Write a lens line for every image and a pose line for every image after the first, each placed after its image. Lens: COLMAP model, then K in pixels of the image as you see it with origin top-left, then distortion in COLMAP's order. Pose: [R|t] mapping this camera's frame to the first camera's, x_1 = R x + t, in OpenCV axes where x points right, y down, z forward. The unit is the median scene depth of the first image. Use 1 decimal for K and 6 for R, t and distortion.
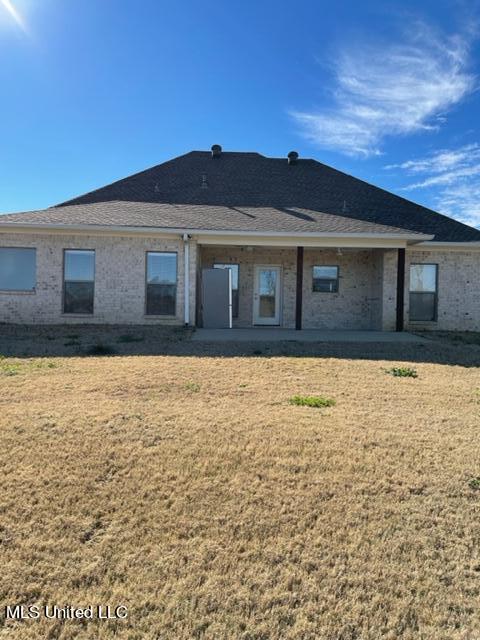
lens RADIAL K [[481.9, 0, 236.6], [0, 481.9, 327.3], [0, 0, 1]] dist [0.067983, -0.097966]
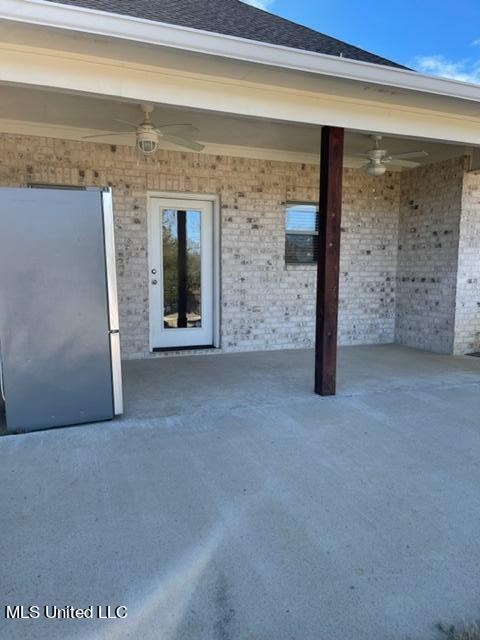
lens RADIAL K [[481.9, 0, 236.6], [0, 481.9, 327.3], [0, 0, 1]] dist [0.067983, -0.097966]
pose [[0.938236, -0.054629, 0.341657, -0.034238], [0.024804, 0.995536, 0.091064, -0.059980], [-0.345106, -0.076965, 0.935403, 0.633385]]
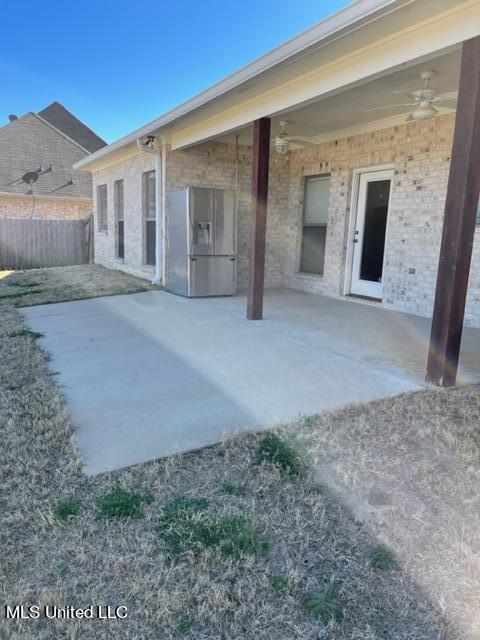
lens RADIAL K [[481.9, 0, 236.6], [0, 481.9, 327.3], [0, 0, 1]] dist [0.067983, -0.097966]
pose [[0.432631, 0.171545, -0.885100, 0.466767], [-0.057511, 0.984983, 0.162792, -0.048705], [0.899735, -0.019526, 0.436000, 0.698806]]
